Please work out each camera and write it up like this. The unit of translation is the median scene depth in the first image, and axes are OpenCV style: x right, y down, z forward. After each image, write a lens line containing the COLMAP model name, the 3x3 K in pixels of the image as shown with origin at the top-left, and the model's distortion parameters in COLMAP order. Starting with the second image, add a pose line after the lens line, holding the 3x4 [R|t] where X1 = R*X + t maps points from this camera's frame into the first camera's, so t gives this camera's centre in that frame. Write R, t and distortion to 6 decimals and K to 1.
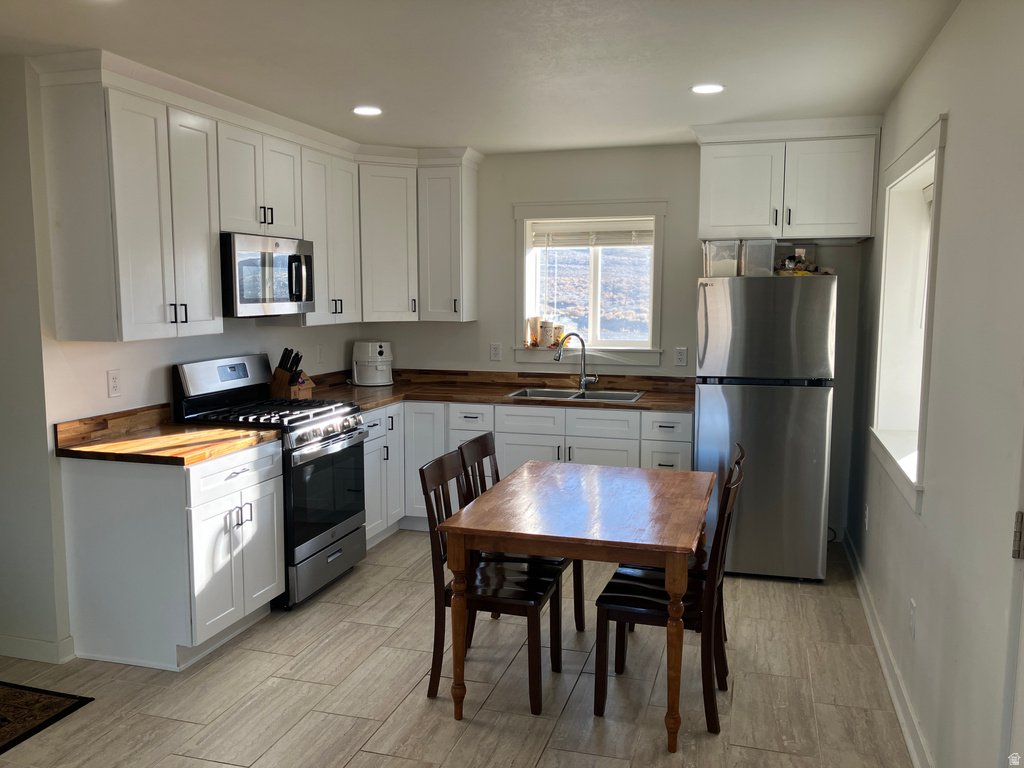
lens RADIAL K [[839.6, 0, 512.0], [0, 839.6, 384.0], [0, 0, 1]] dist [0.129409, -0.274874]
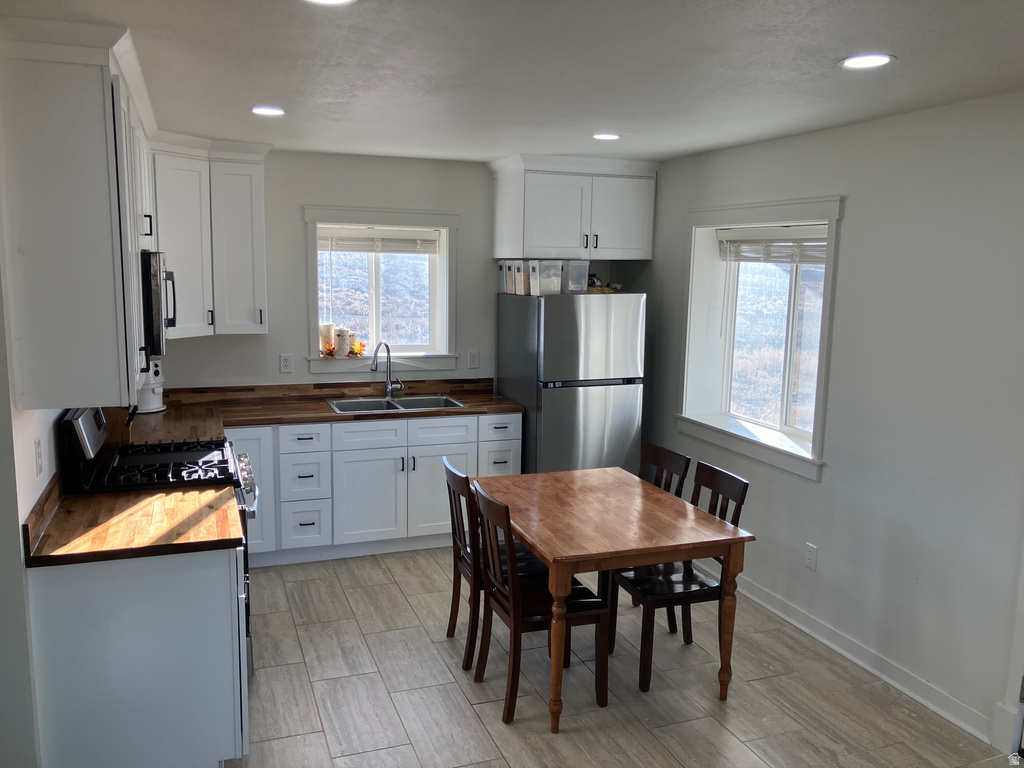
lens RADIAL K [[842.4, 0, 512.0], [0, 842.4, 384.0], [0, 0, 1]] dist [0.053128, -0.102741]
pose [[0.795305, -0.075394, 0.601503, -0.406551], [0.049359, 0.996995, 0.059702, -0.062307], [-0.604197, -0.017792, 0.796637, 0.108909]]
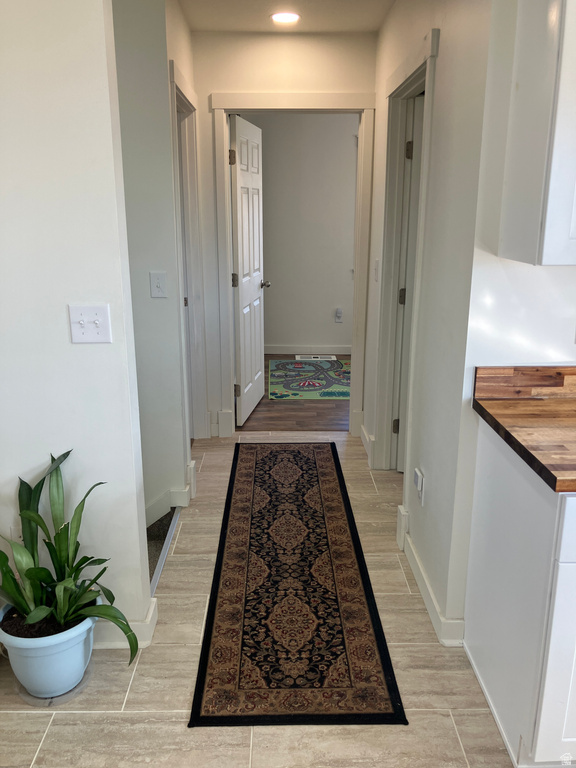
lens RADIAL K [[631.8, 0, 288.0], [0, 631.8, 384.0], [0, 0, 1]] dist [0.053128, -0.102741]
pose [[0.308358, 0.247329, -0.918555, -0.039298], [-0.101131, 0.968660, 0.226871, -0.032460], [0.945879, 0.022937, 0.323707, 0.421239]]
